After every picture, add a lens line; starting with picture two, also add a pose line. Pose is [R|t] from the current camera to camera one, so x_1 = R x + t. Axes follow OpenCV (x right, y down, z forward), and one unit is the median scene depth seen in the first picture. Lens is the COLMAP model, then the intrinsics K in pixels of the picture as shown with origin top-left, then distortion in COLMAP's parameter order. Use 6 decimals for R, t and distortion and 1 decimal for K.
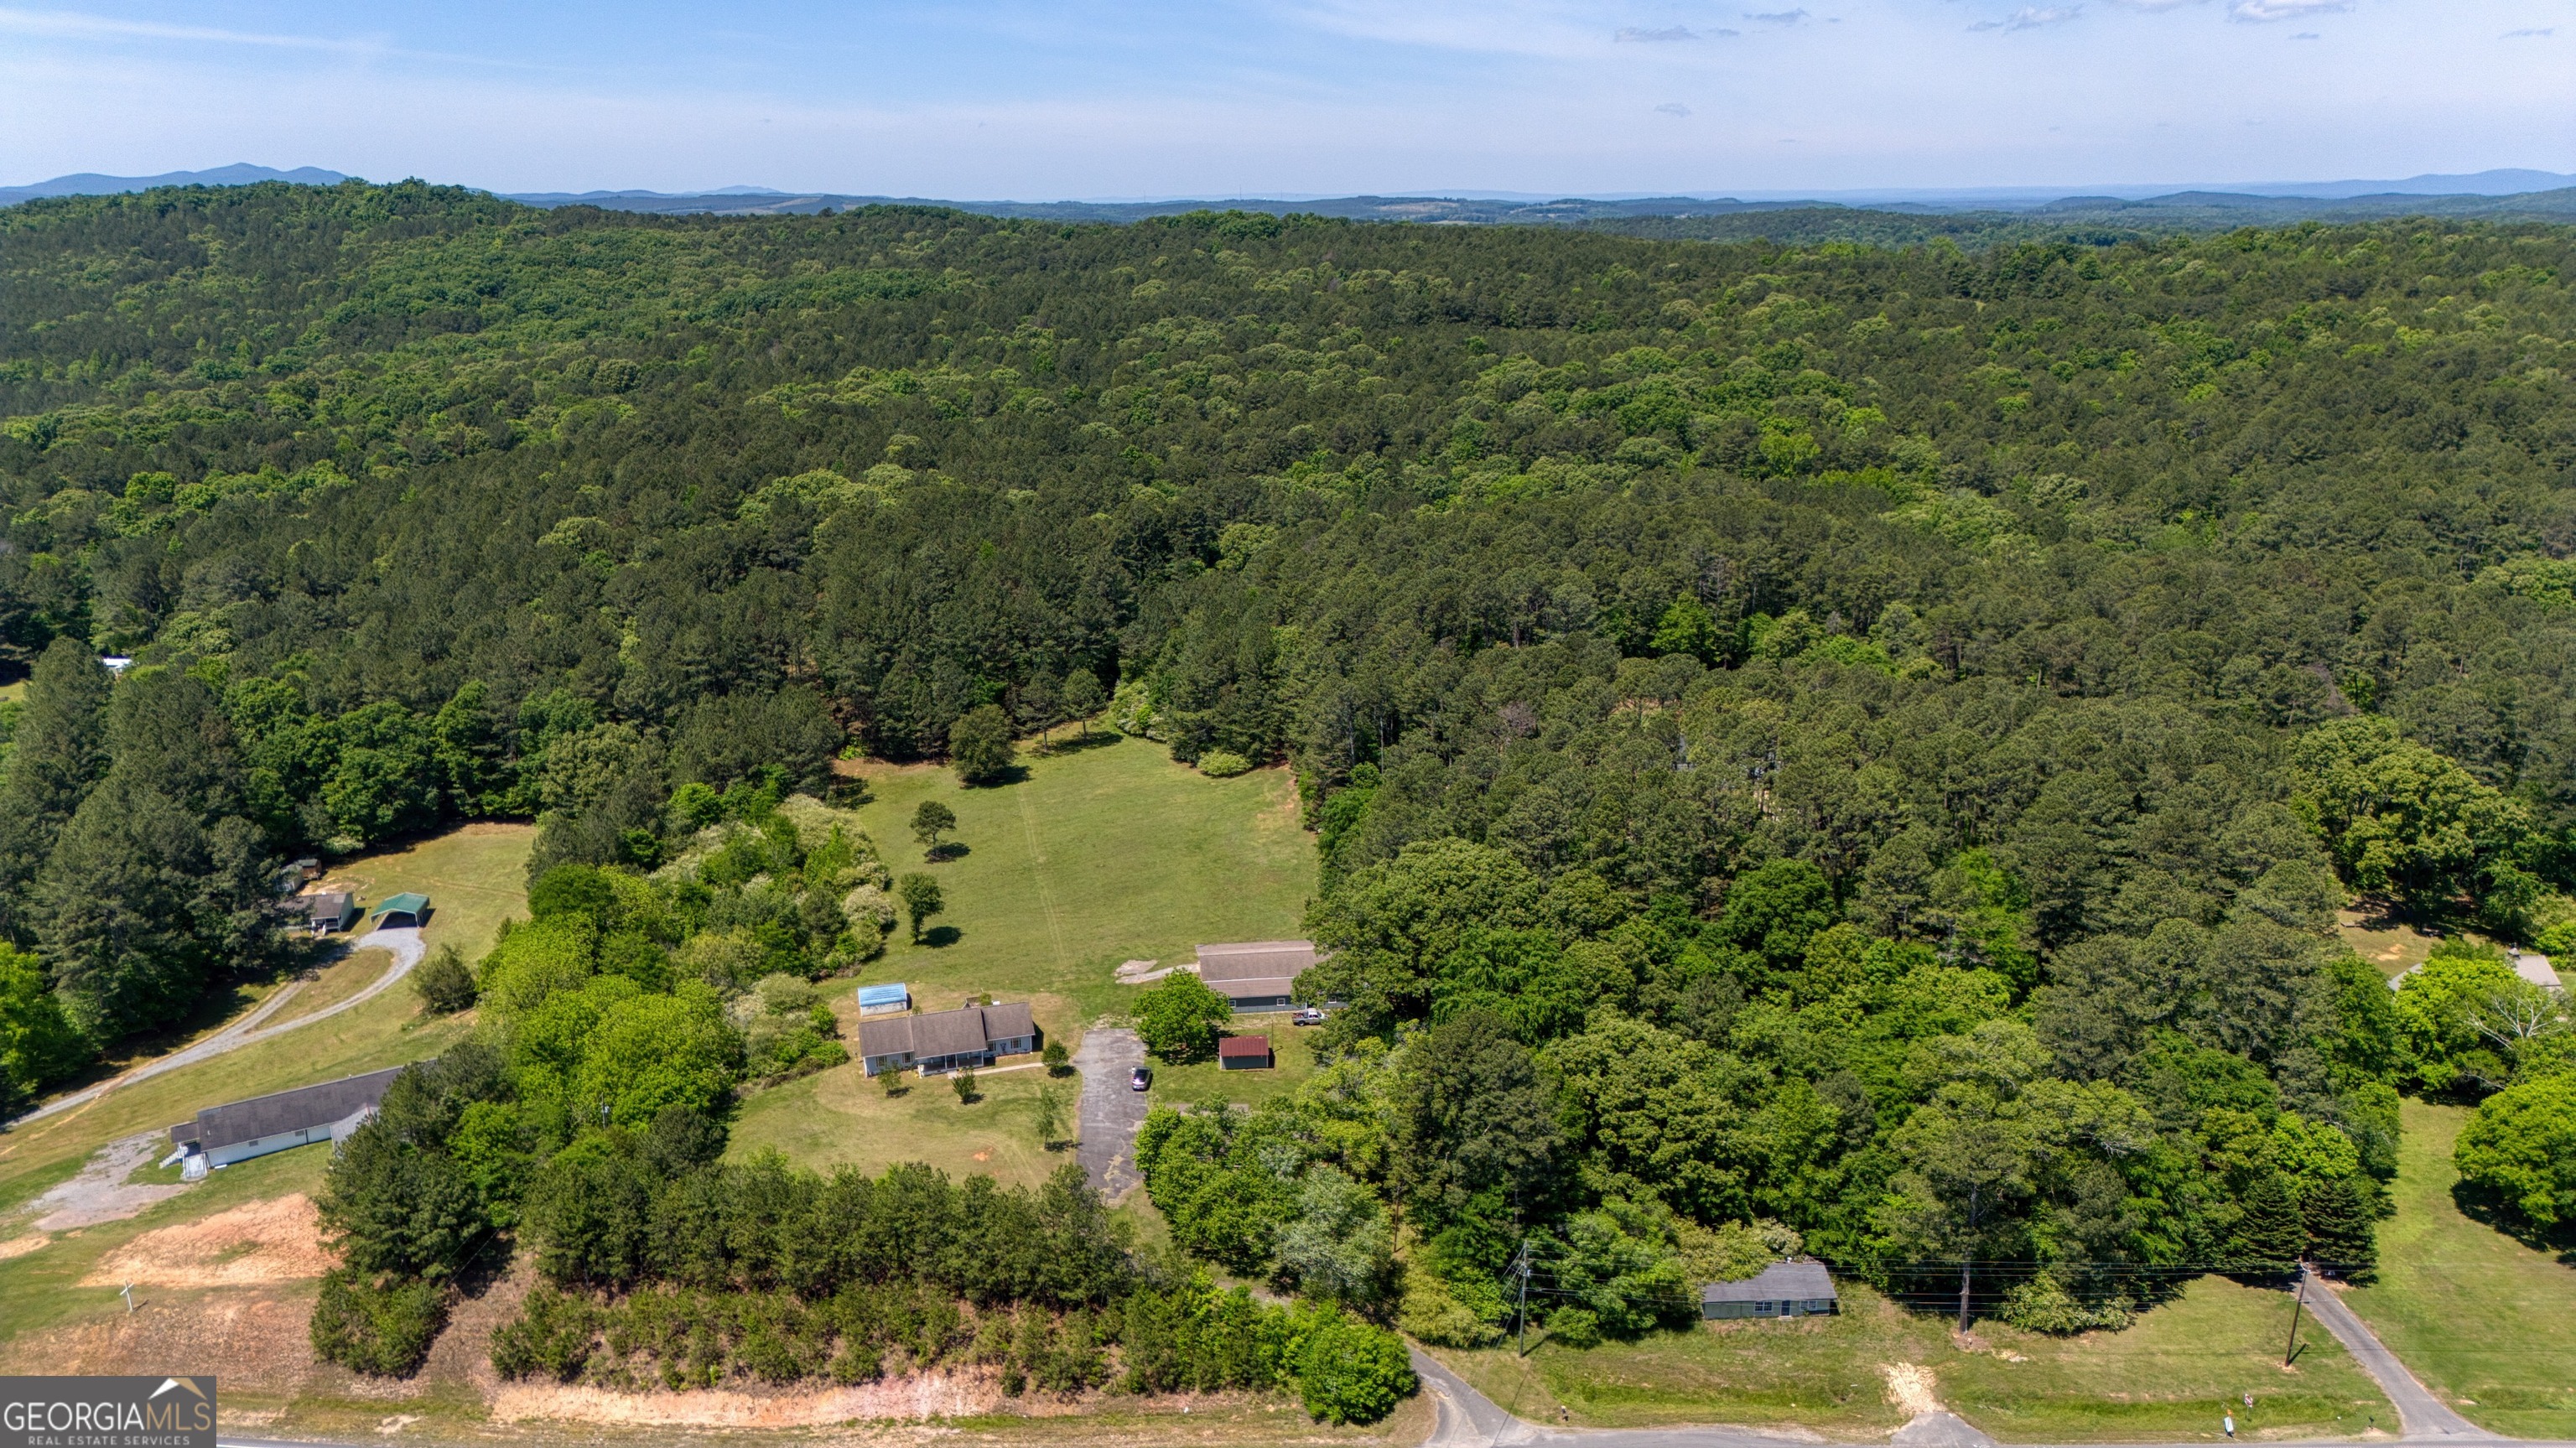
lens RADIAL K [[1774.3, 0, 1288.0], [0, 1774.3, 724.0], [0, 0, 1]] dist [0.080667, -0.076860]
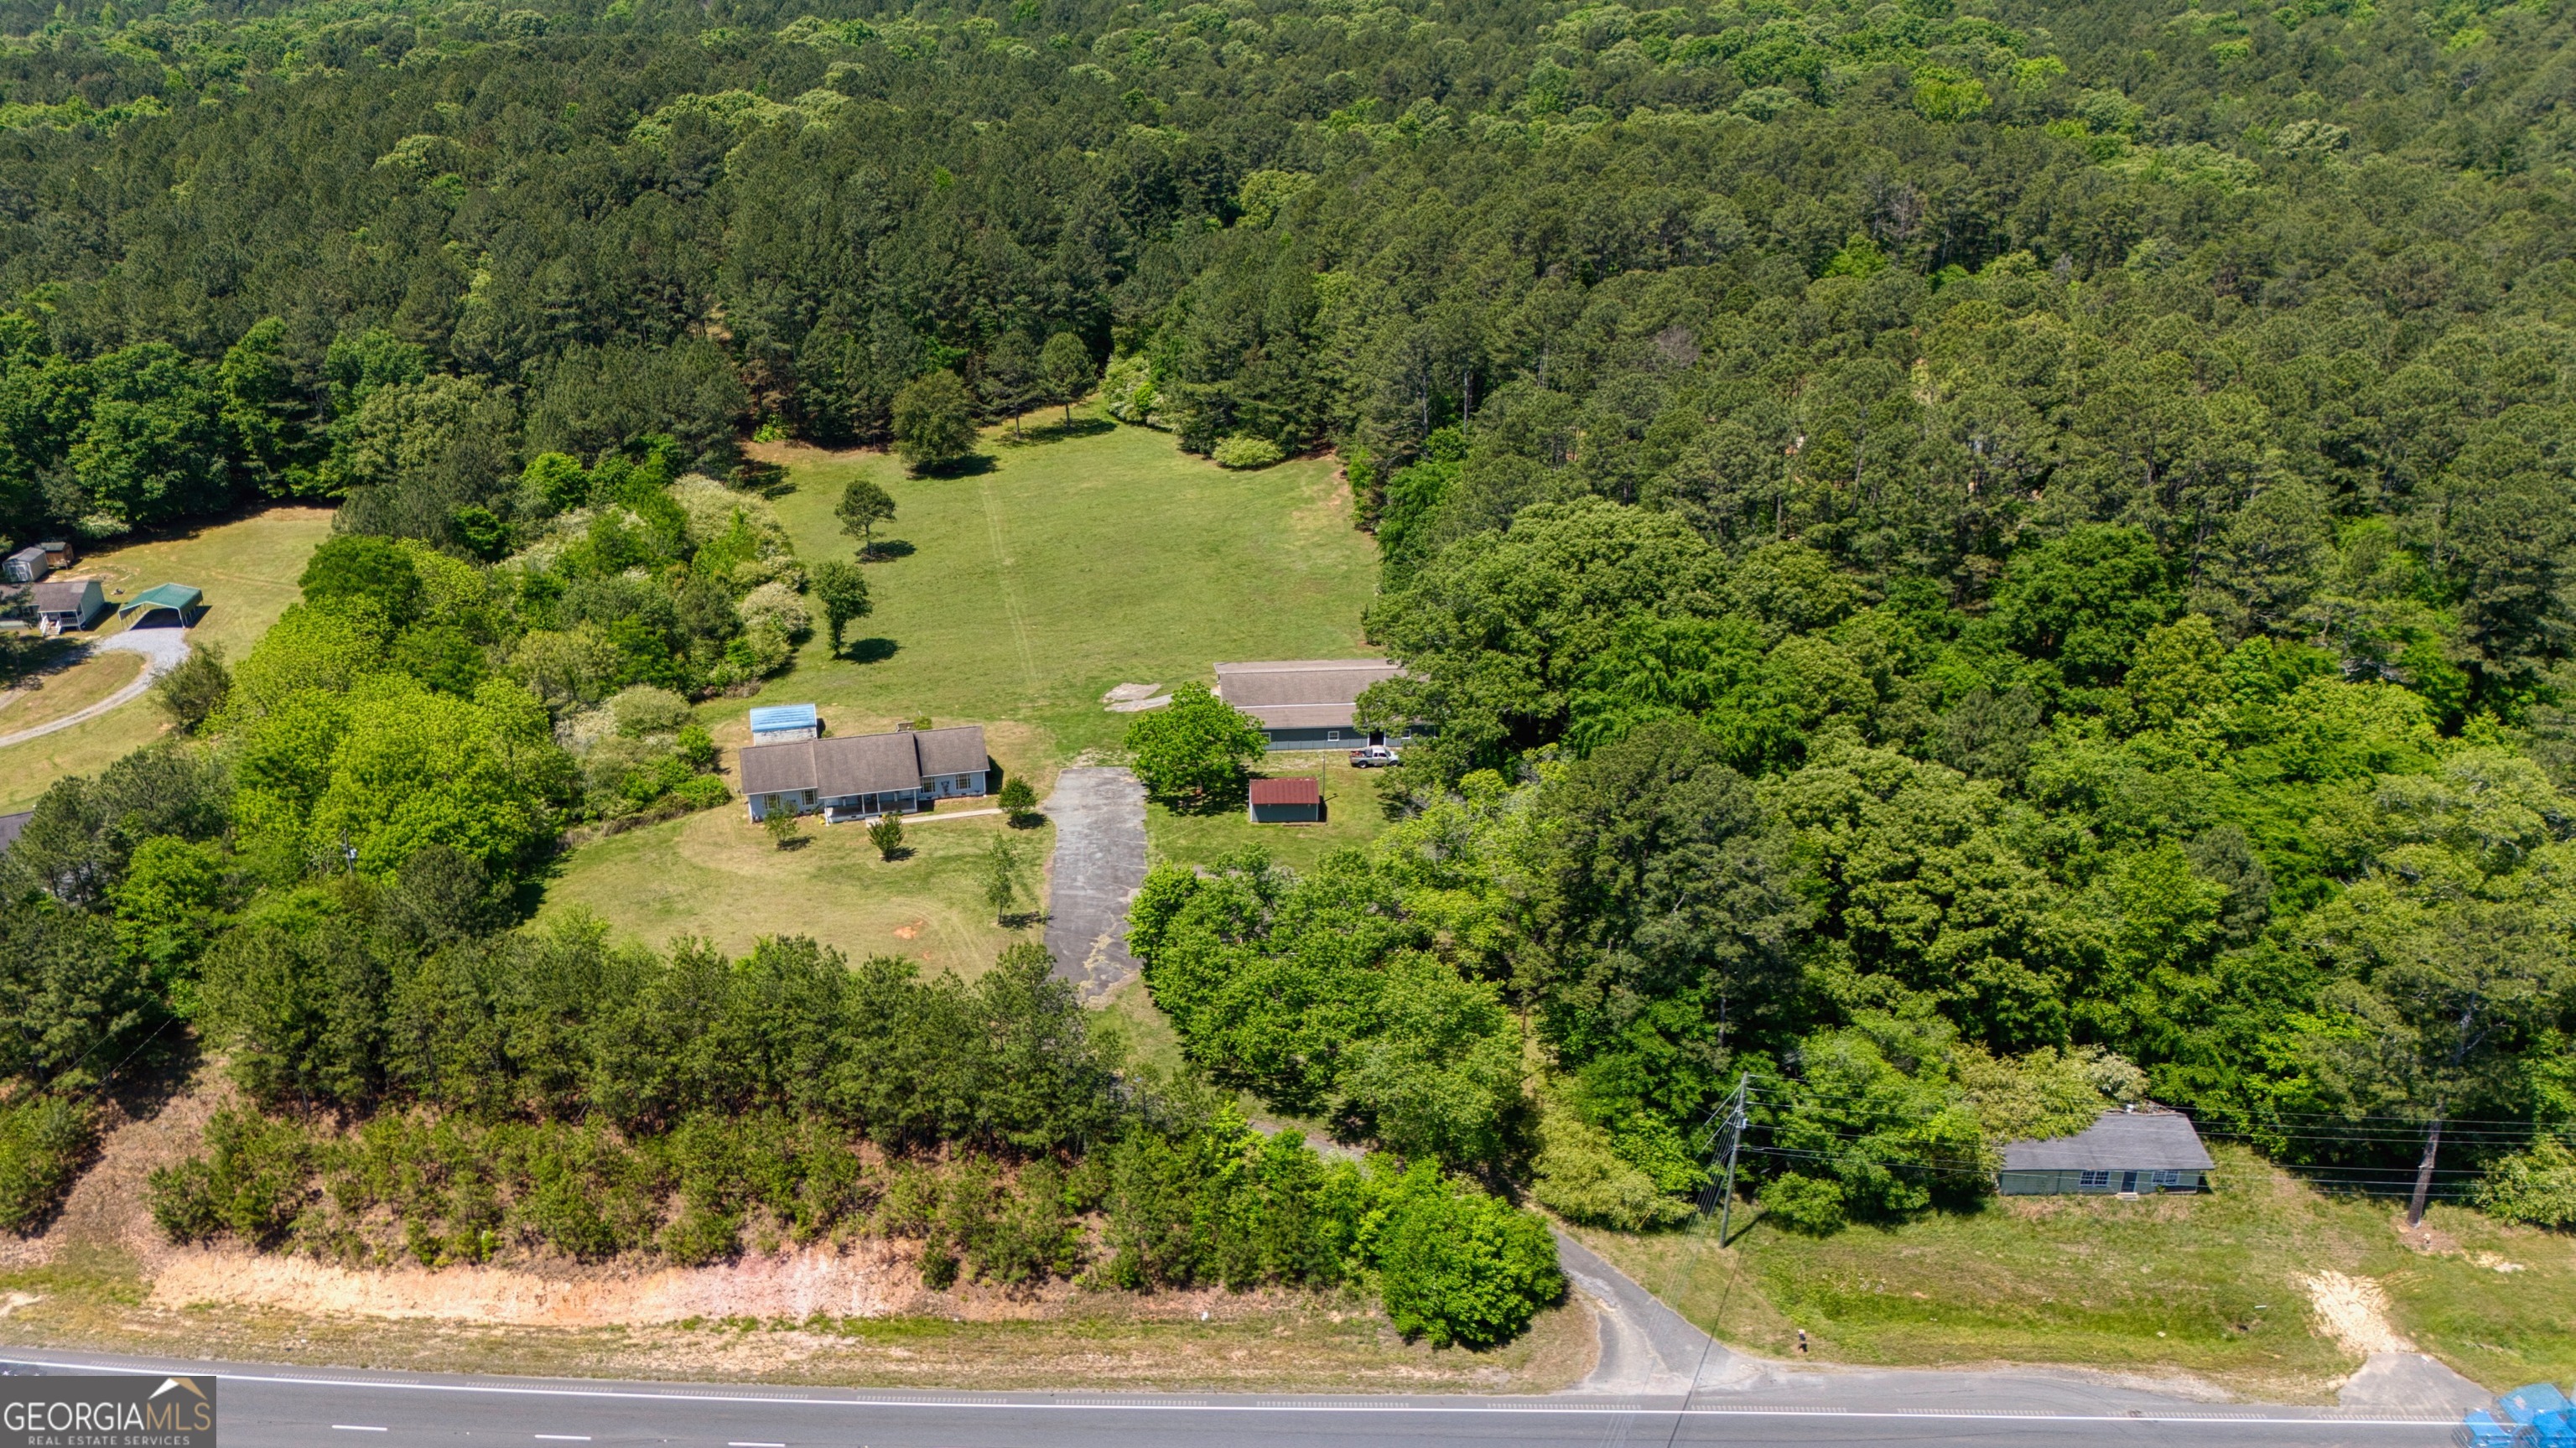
lens RADIAL K [[1749.0, 0, 1273.0], [0, 1749.0, 717.2], [0, 0, 1]] dist [0.071106, -0.052739]
pose [[0.999812, 0.019168, -0.002991, -0.030277], [-0.018780, 0.994957, 0.098533, 0.091635], [0.004865, -0.098459, 0.995129, 0.341317]]
